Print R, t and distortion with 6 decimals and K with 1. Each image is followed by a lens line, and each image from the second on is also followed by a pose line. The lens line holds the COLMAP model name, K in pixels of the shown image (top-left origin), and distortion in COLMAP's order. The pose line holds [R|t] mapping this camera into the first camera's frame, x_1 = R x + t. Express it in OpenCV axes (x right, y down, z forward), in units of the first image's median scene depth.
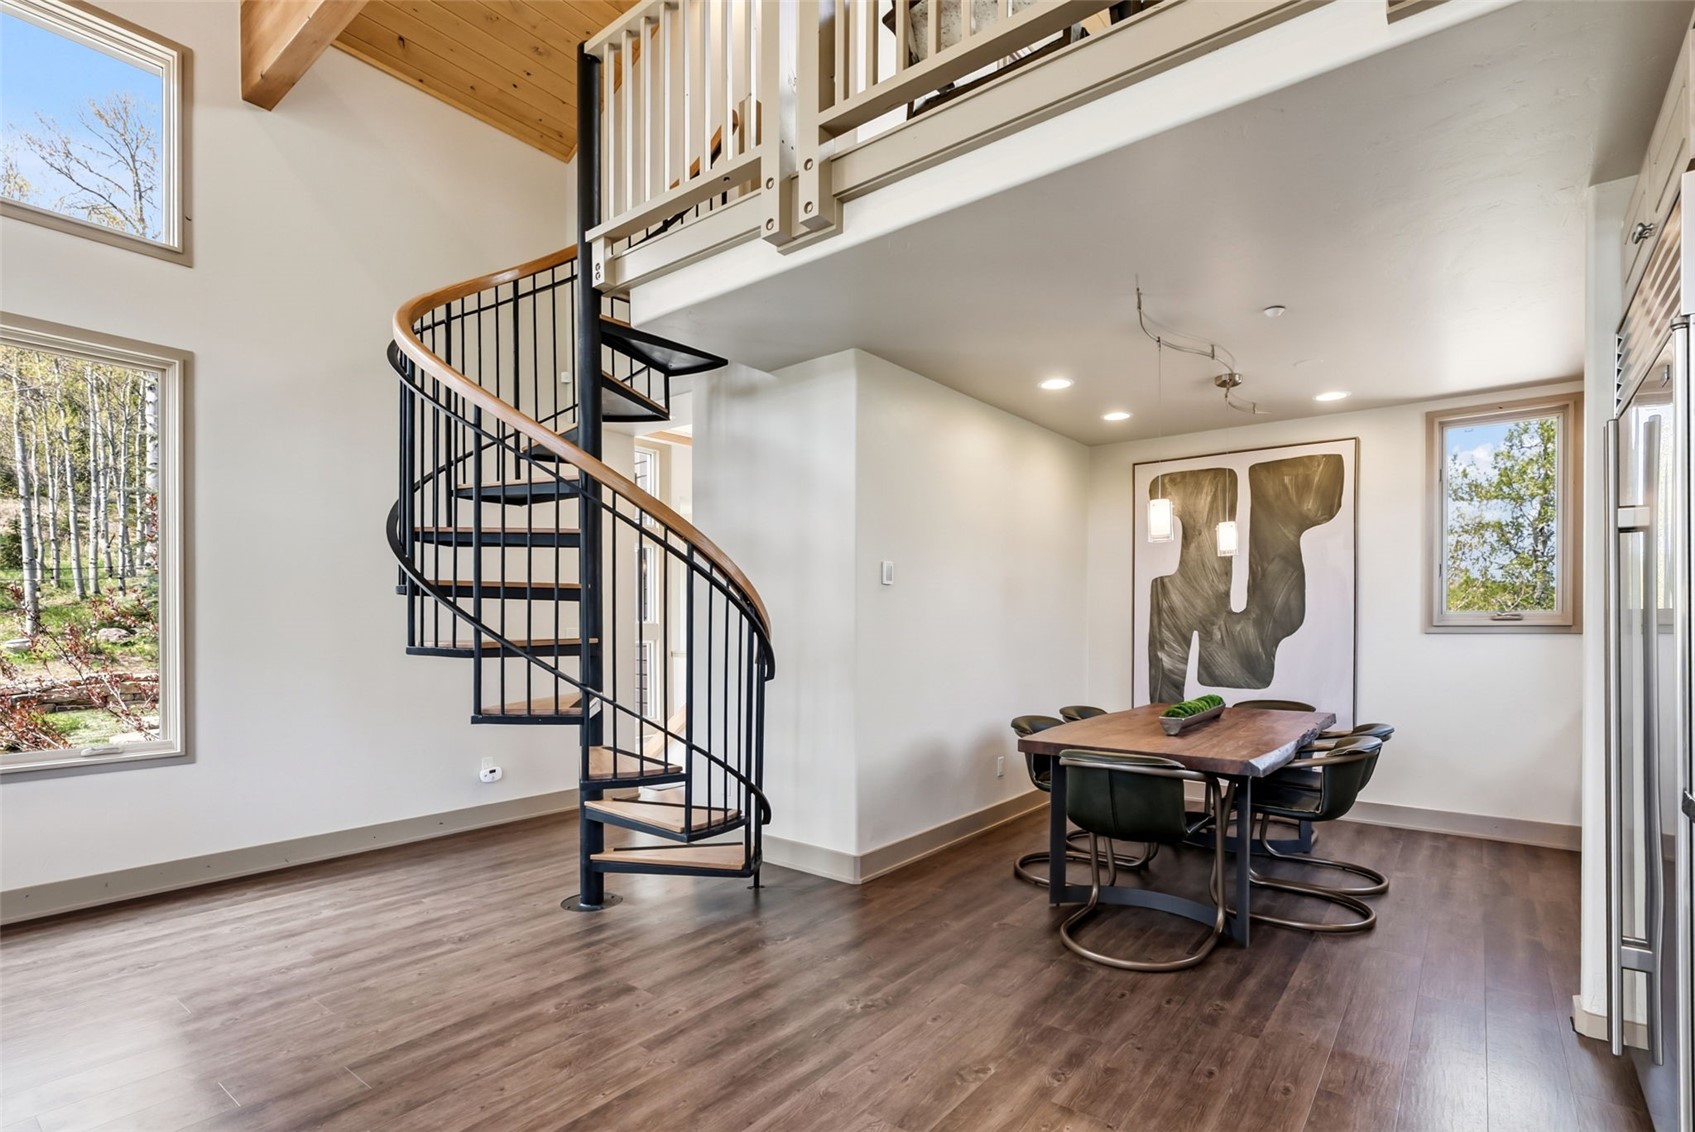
lens RADIAL K [[820.6, 0, 849.4], [0, 820.6, 617.6], [0, 0, 1]] dist [-0.000464, 0.000294]
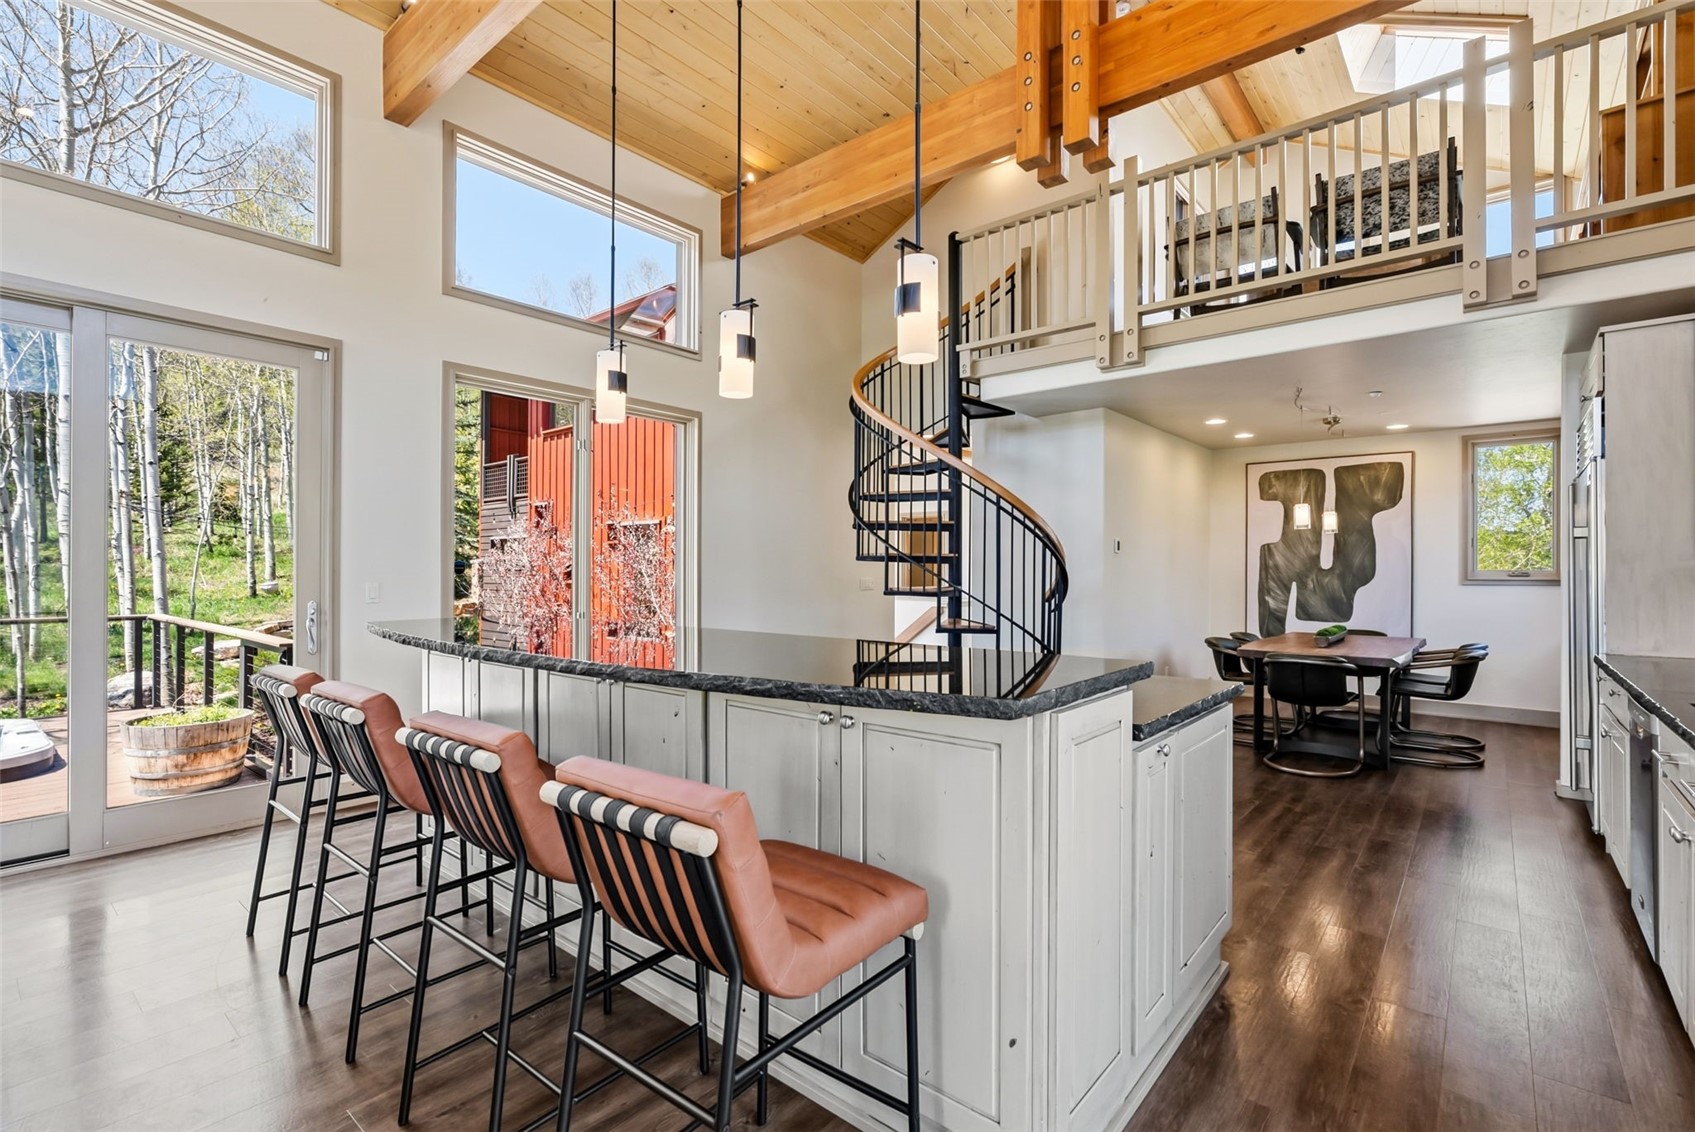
lens RADIAL K [[776.1, 0, 847.5], [0, 776.1, 566.0], [0, 0, 1]] dist [-0.001828, -0.000239]
pose [[0.999433, 0.000340, -0.033665, -0.336621], [-0.000386, 0.999999, -0.001349, -0.010432], [0.033665, 0.001362, 0.999432, -0.410163]]
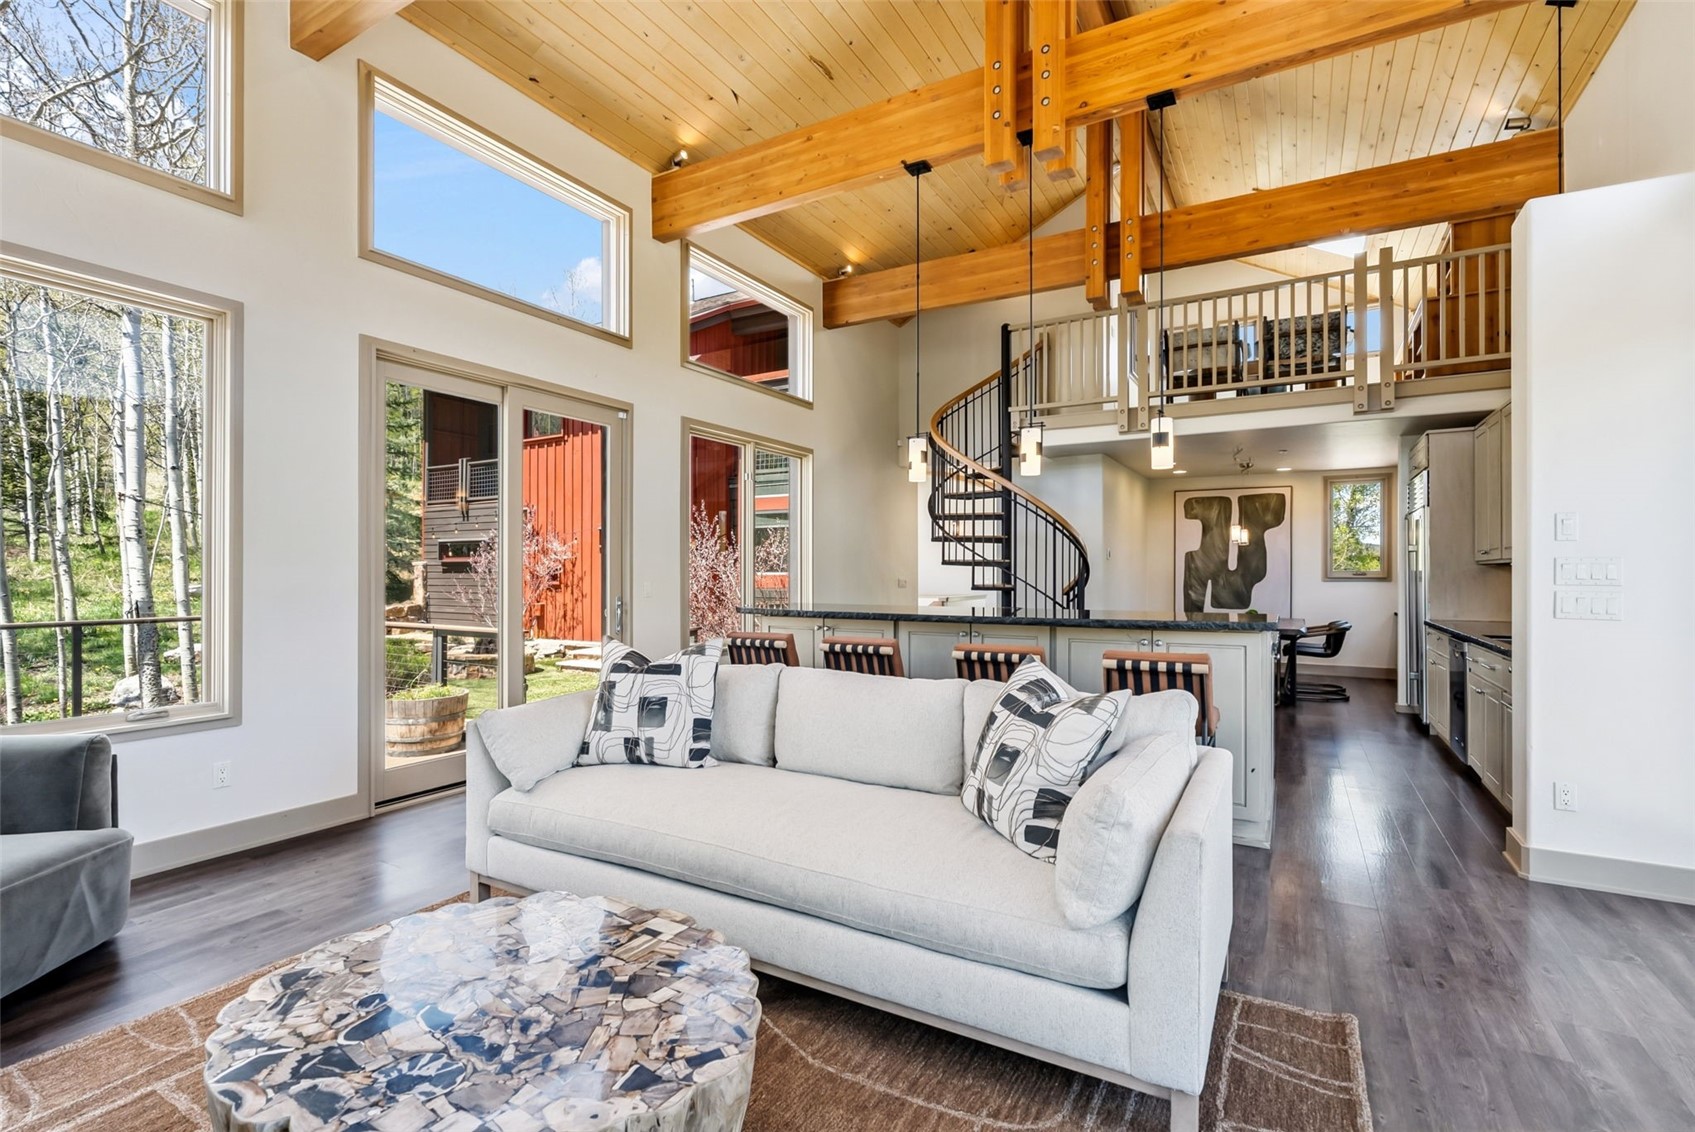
lens RADIAL K [[782.2, 0, 847.5], [0, 782.2, 566.0], [0, 0, 1]] dist [-0.001087, 0.000007]
pose [[0.989273, -0.000596, 0.146075, -0.748687], [0.001095, 0.999994, -0.003335, -0.011836], [-0.146072, 0.003459, 0.989268, -0.758331]]
